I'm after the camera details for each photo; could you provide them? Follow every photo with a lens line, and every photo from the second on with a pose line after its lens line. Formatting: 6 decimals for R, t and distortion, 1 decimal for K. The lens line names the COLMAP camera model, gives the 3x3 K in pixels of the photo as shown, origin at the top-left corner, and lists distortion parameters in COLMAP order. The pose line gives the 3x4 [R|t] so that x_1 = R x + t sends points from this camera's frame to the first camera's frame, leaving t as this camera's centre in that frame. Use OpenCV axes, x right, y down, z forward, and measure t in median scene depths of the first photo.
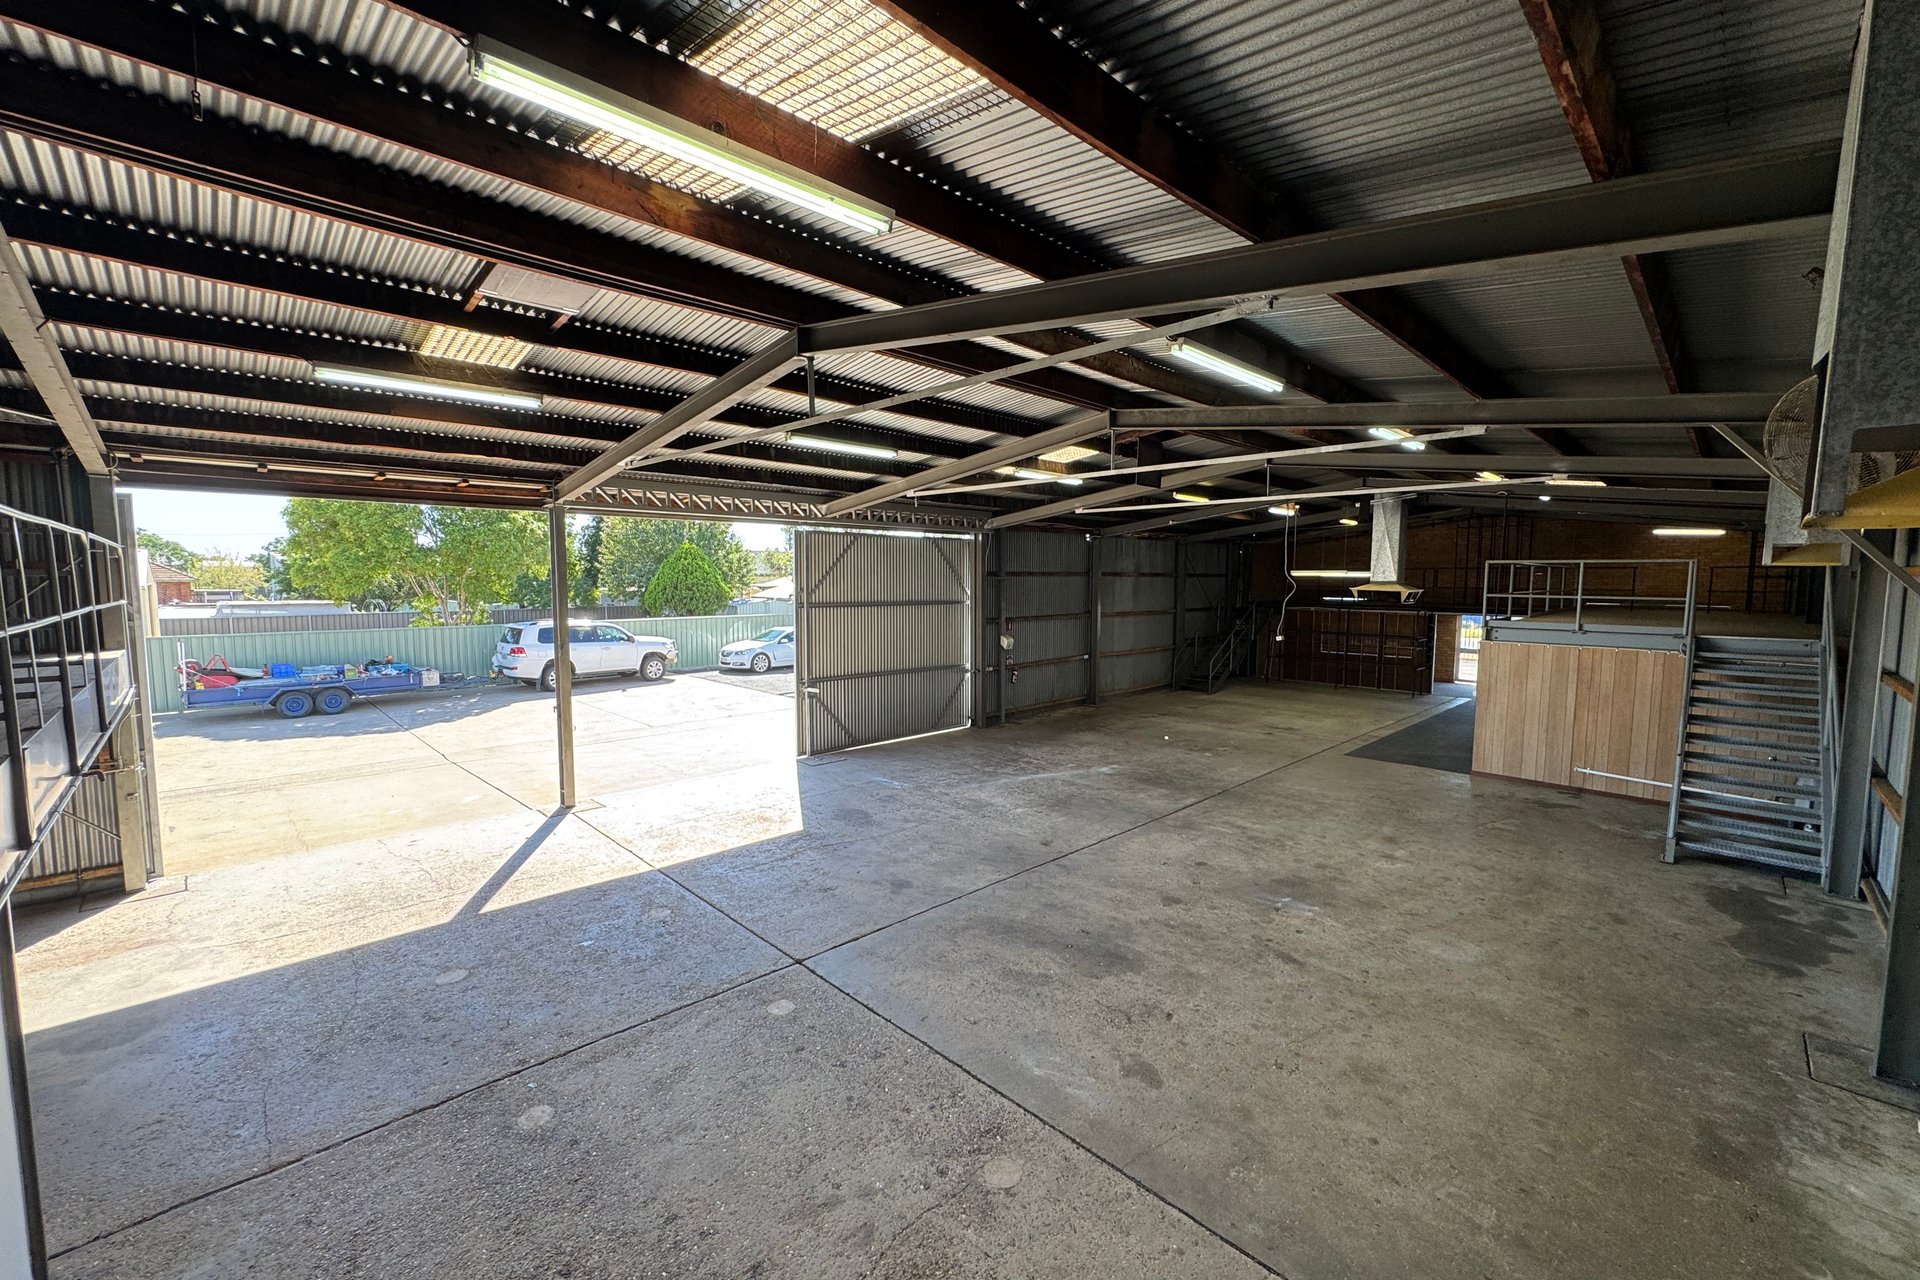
lens RADIAL K [[769.6, 0, 959.7], [0, 769.6, 638.2], [0, 0, 1]] dist [-0.000703, -0.000491]
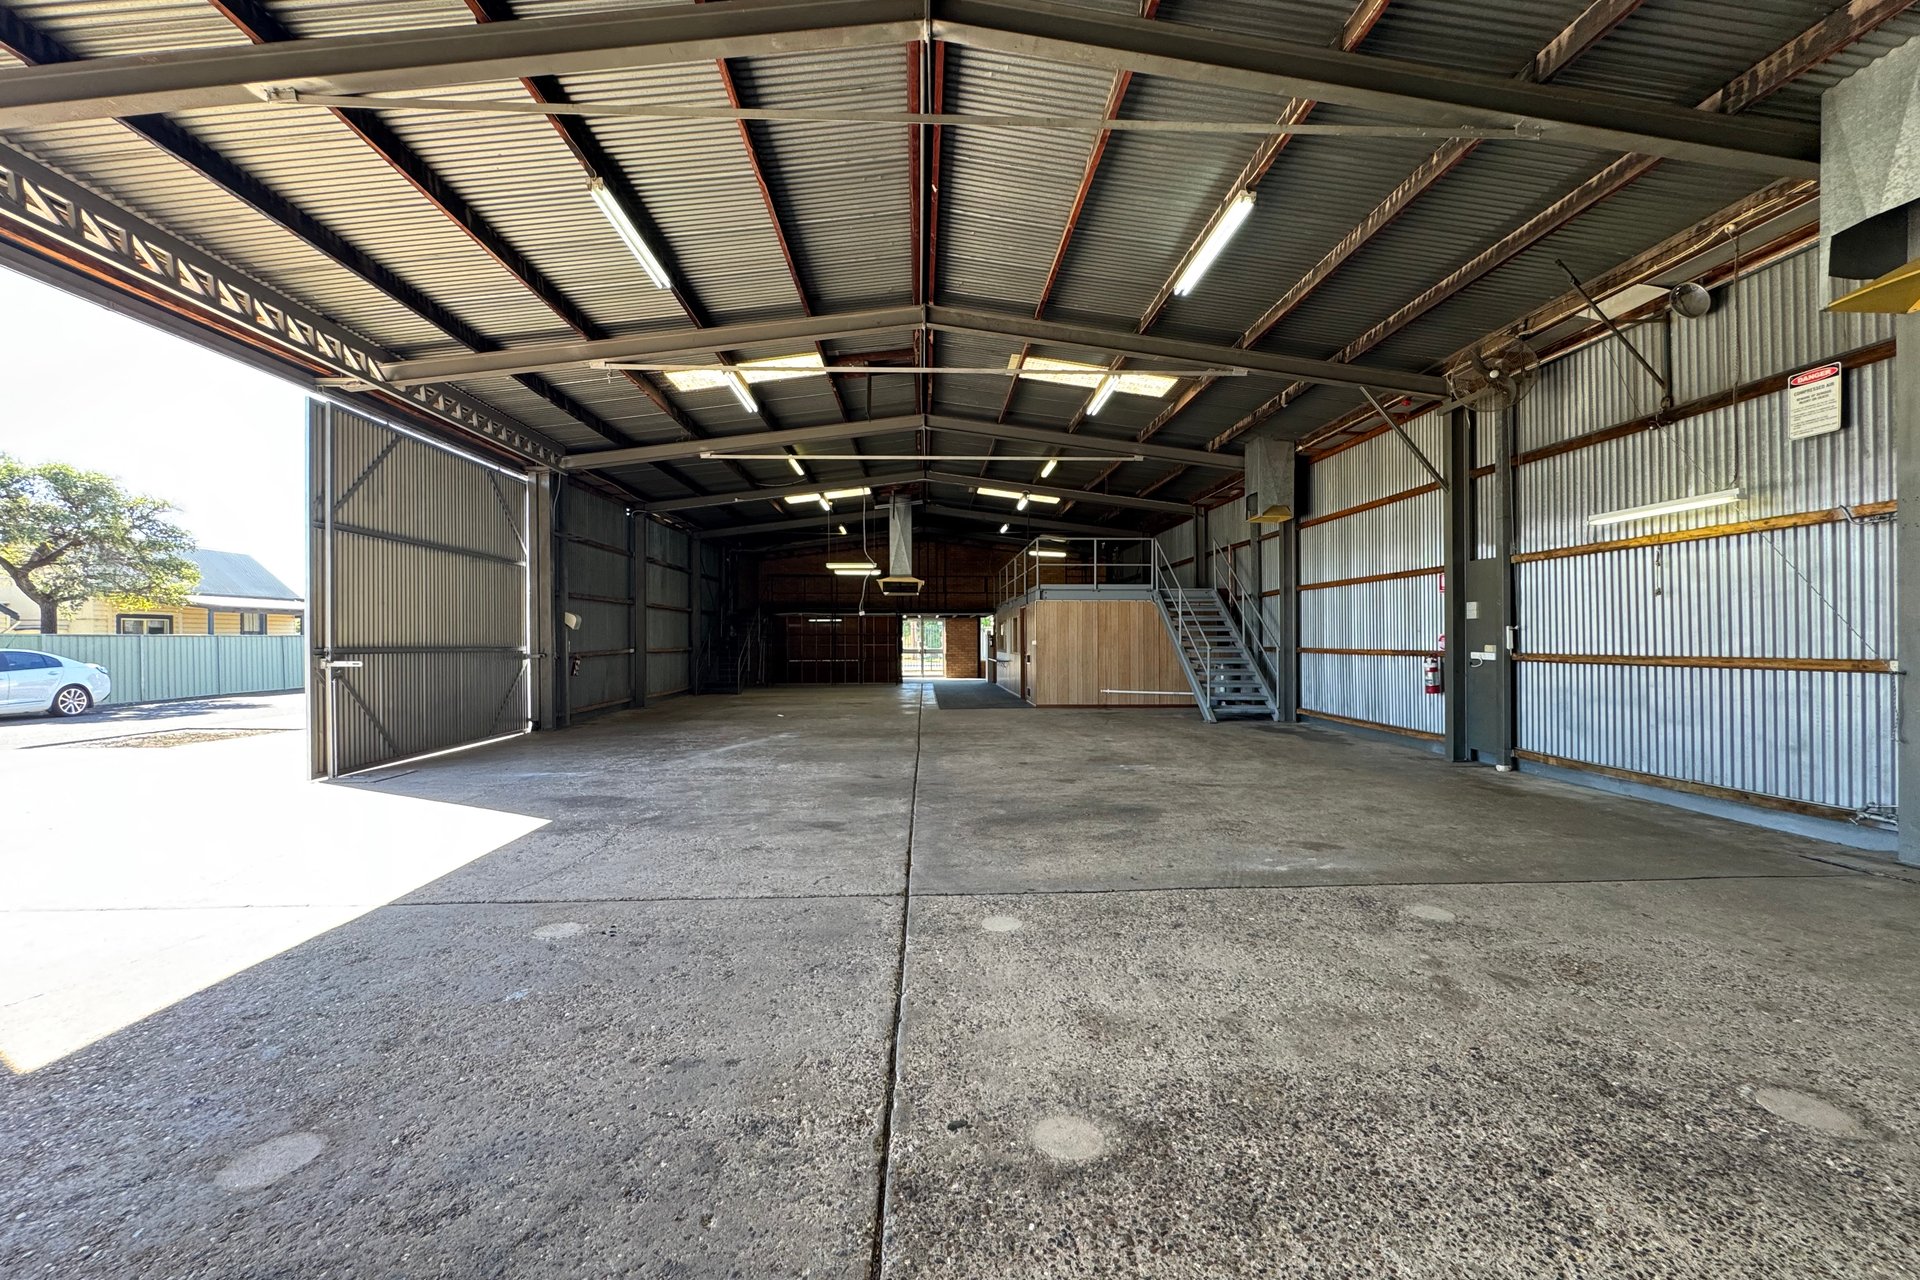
lens RADIAL K [[769.6, 0, 958.6], [0, 769.6, 641.4], [0, 0, 1]] dist [-0.000703, -0.000491]
pose [[0.664515, -0.009599, 0.747213, -0.371095], [0.068956, 0.996439, -0.048524, 0.128674], [-0.744087, 0.083770, 0.662811, 0.273867]]
